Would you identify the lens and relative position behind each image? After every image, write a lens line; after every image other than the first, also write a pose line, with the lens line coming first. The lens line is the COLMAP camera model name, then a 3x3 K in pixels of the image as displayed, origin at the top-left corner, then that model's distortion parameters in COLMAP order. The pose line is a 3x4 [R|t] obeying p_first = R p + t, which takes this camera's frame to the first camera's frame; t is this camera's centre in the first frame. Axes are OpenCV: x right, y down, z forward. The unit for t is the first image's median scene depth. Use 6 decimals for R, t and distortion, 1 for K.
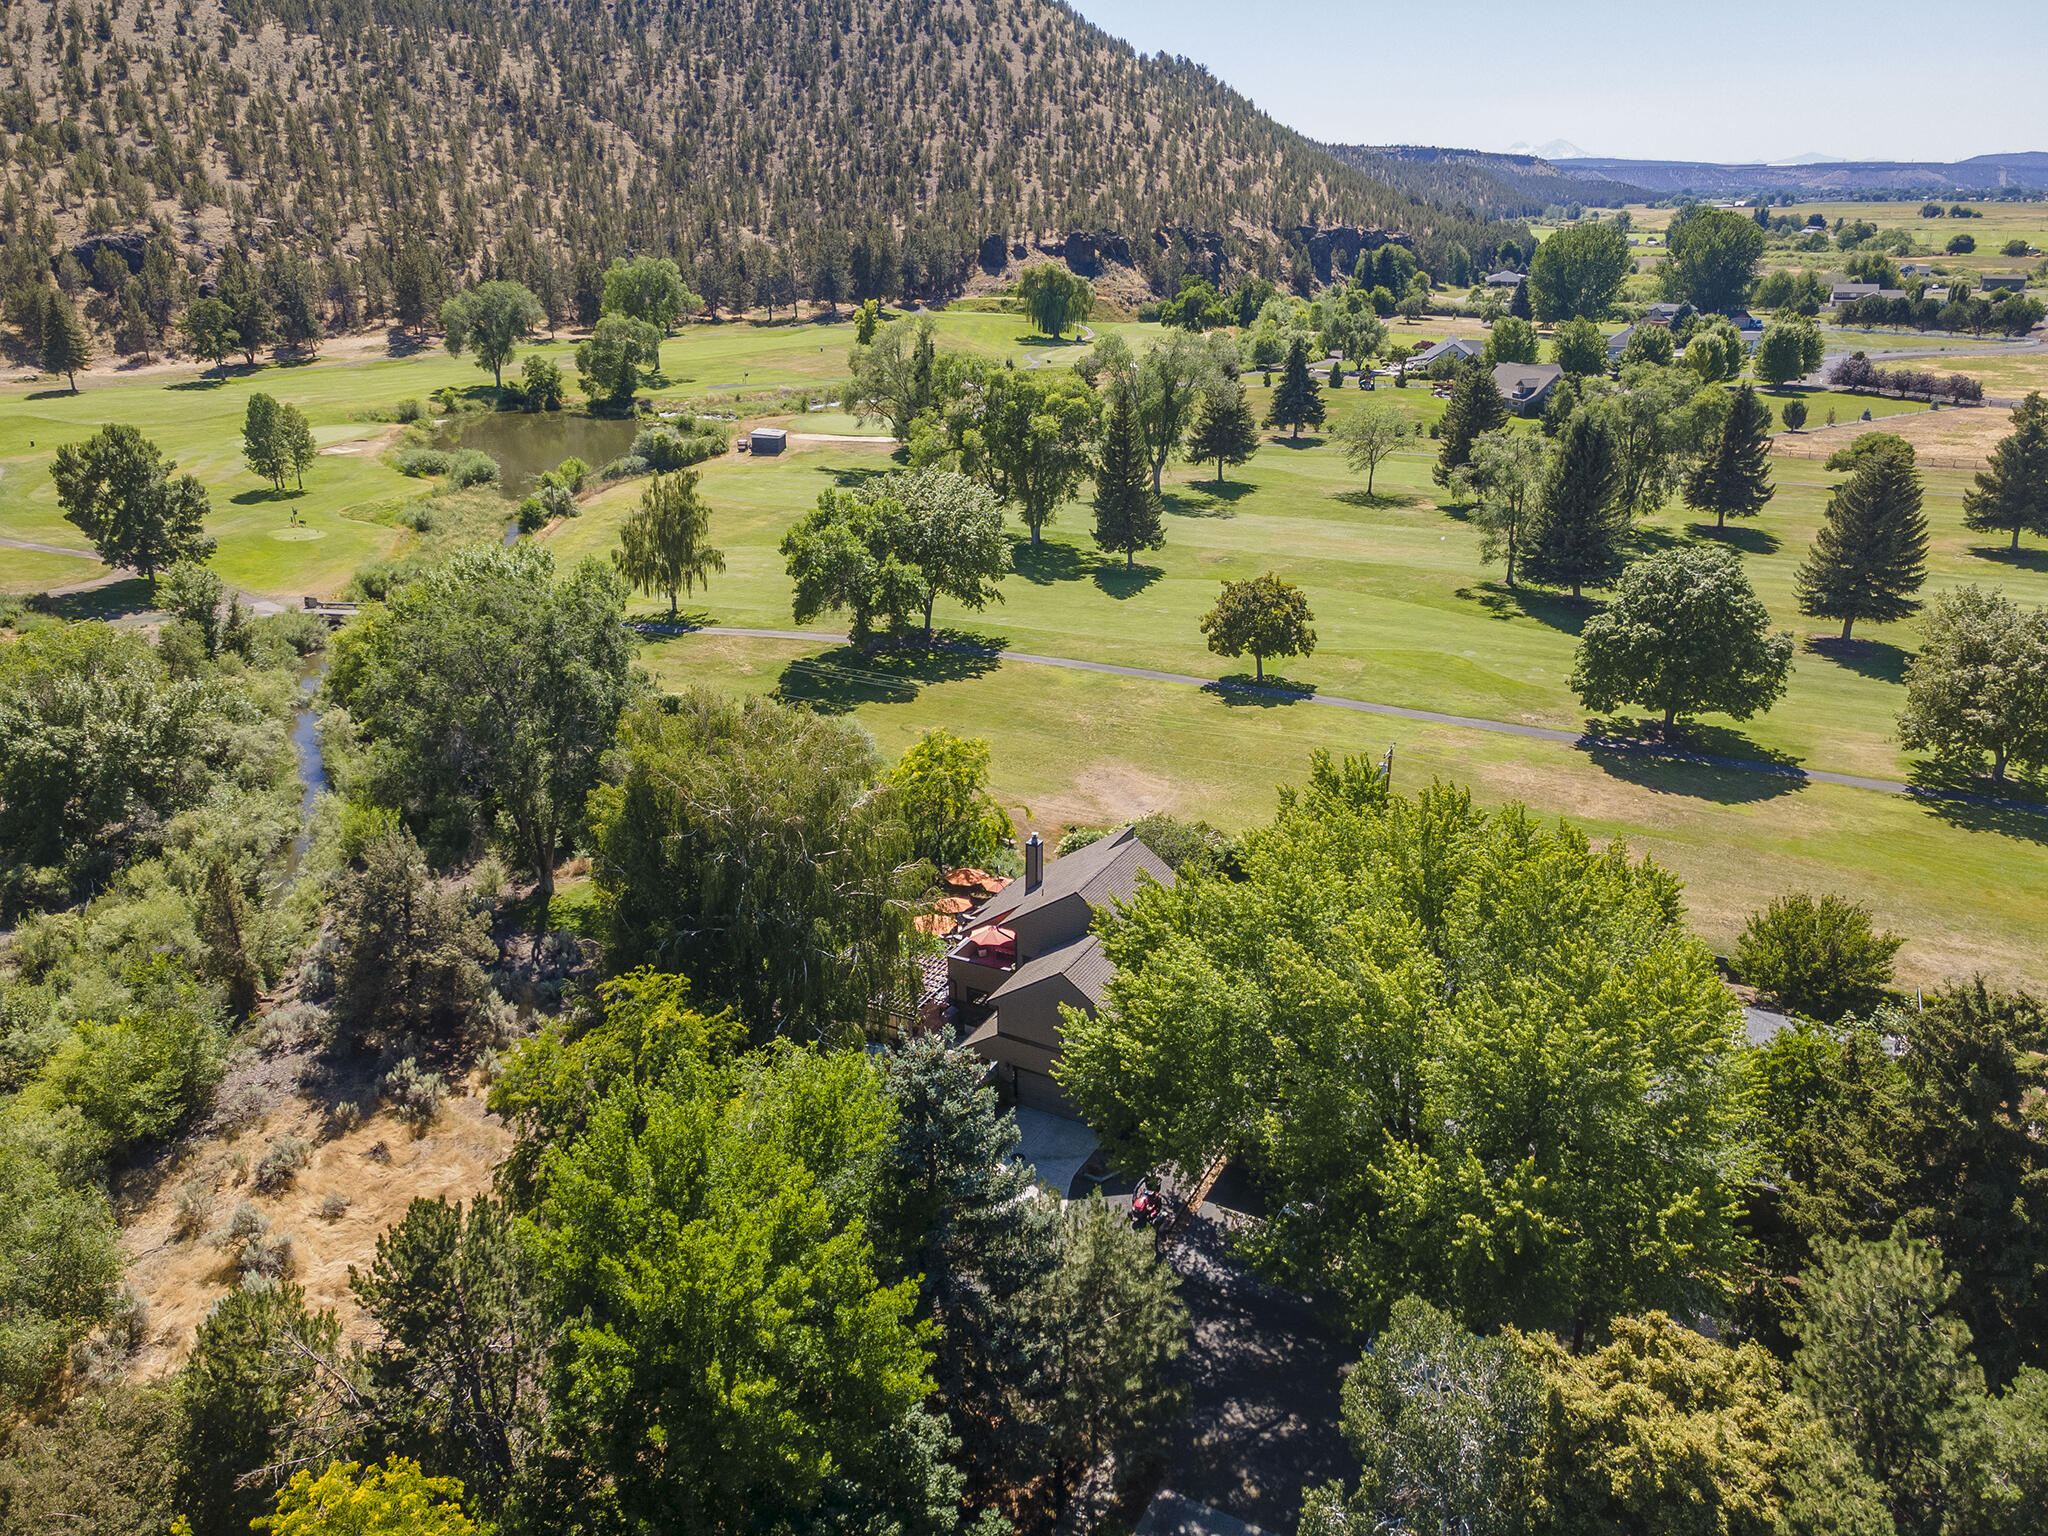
lens RADIAL K [[1507.4, 0, 1024.0], [0, 1507.4, 768.0], [0, 0, 1]] dist [0.042795, 0.001606]
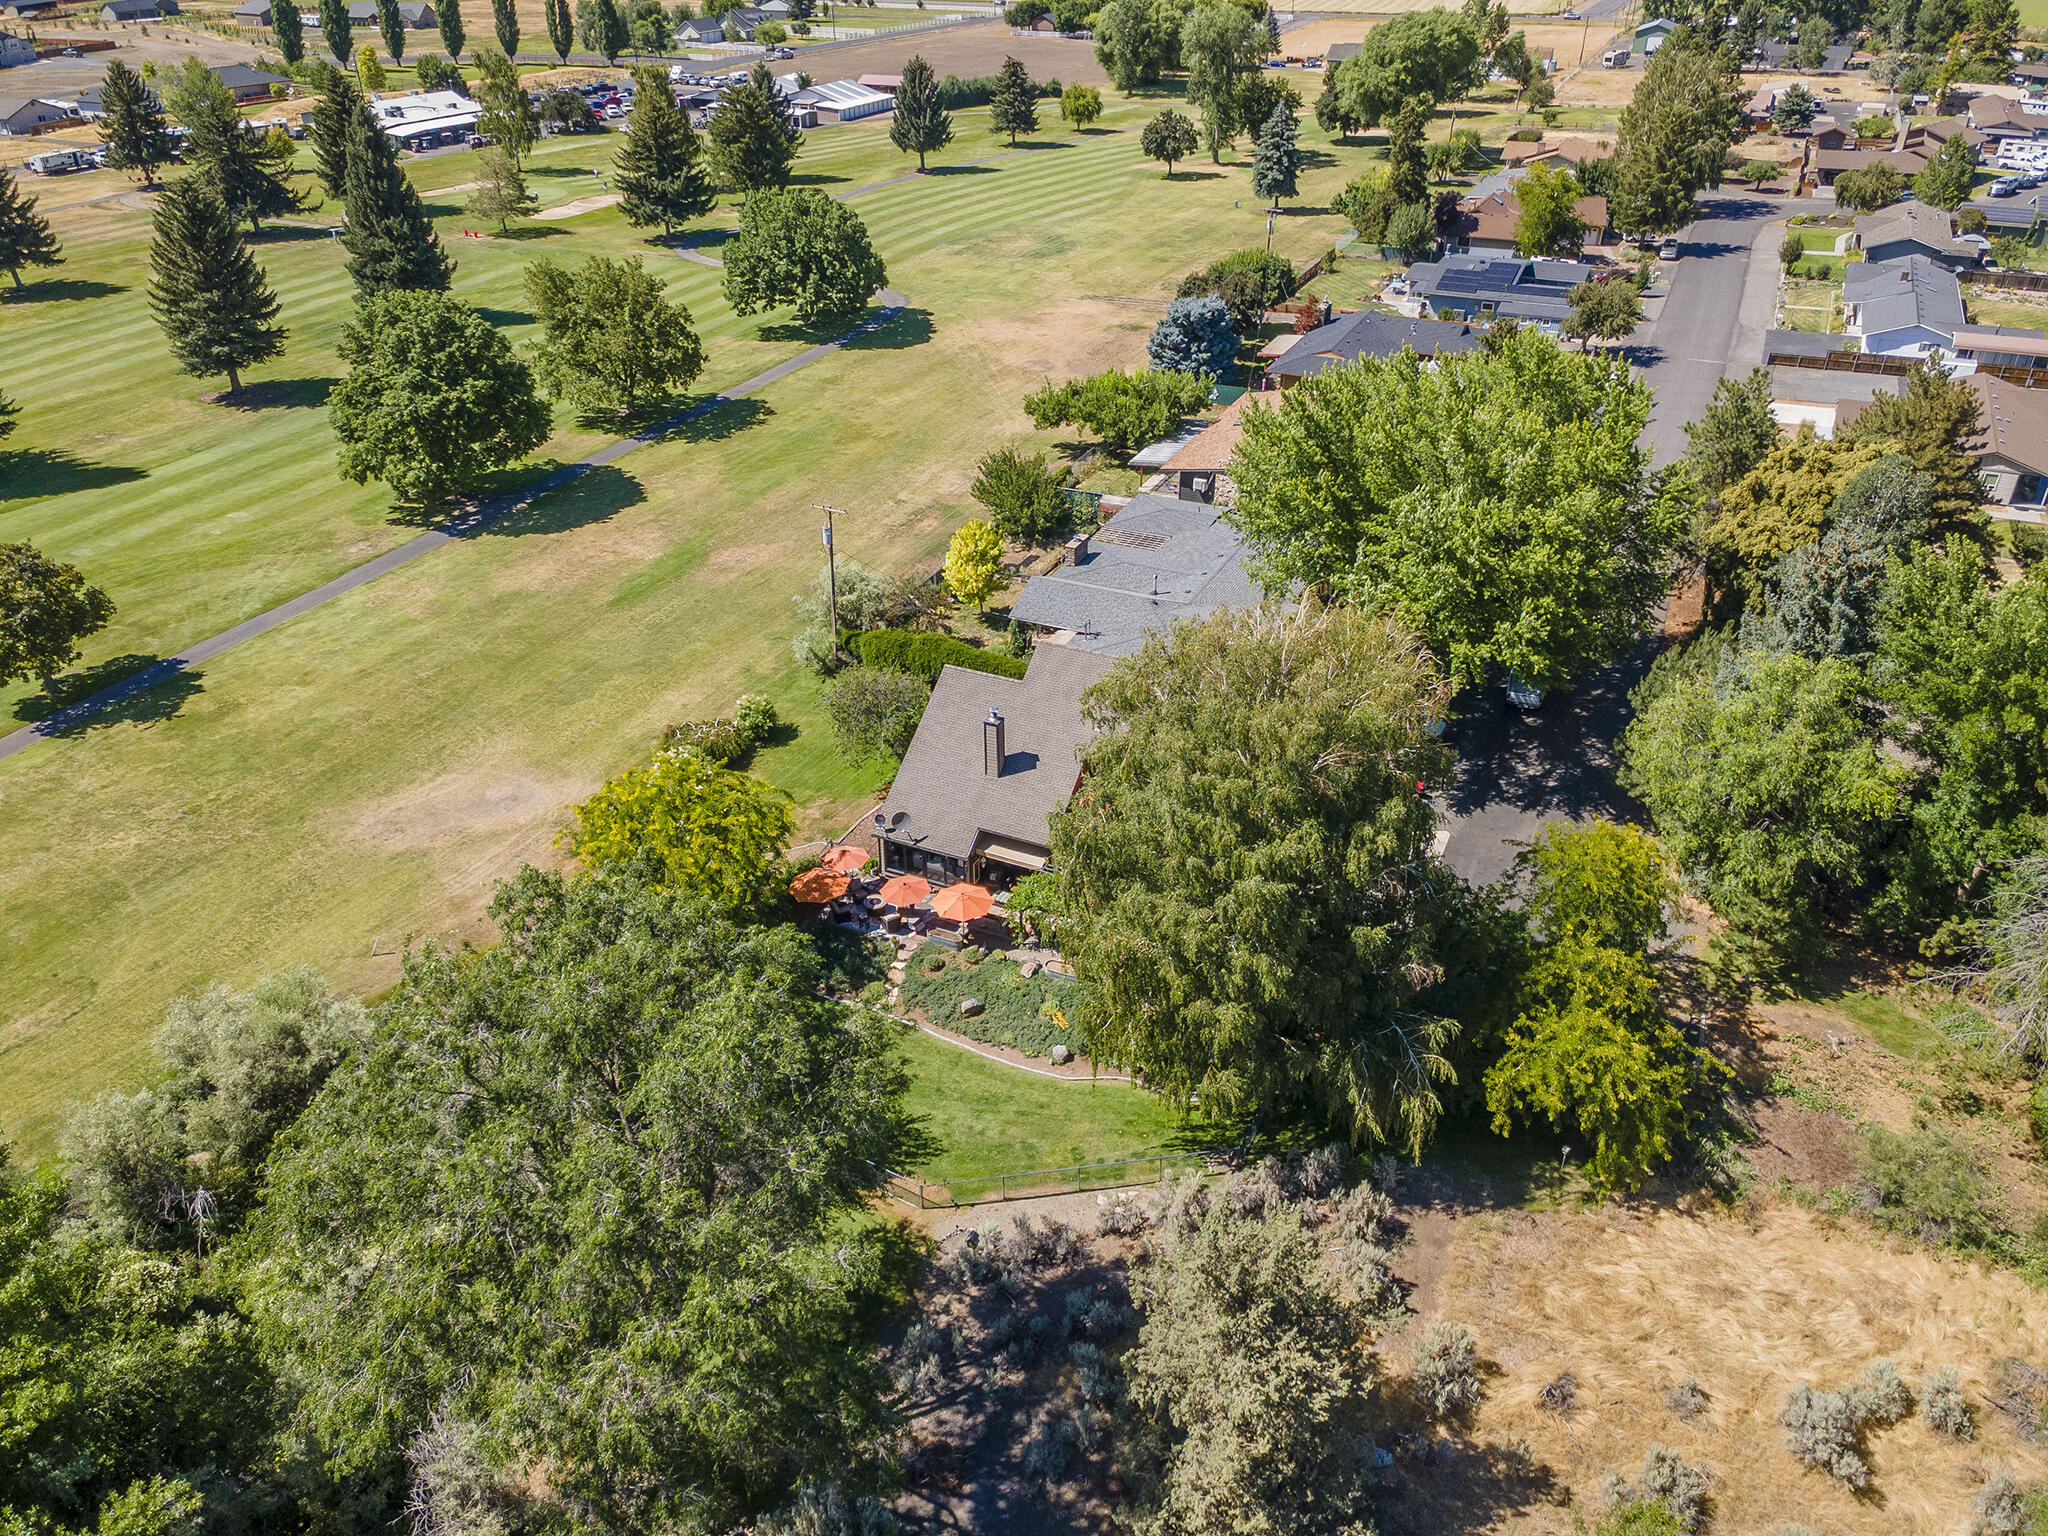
lens RADIAL K [[1481.1, 0, 1031.4], [0, 1481.1, 767.0], [0, 0, 1]] dist [0.039395, 0.005336]
pose [[-0.059038, -0.520685, 0.851705, -0.194993], [0.363654, 0.783349, 0.504103, -0.093587], [-0.929662, 0.339487, 0.143101, 0.240240]]
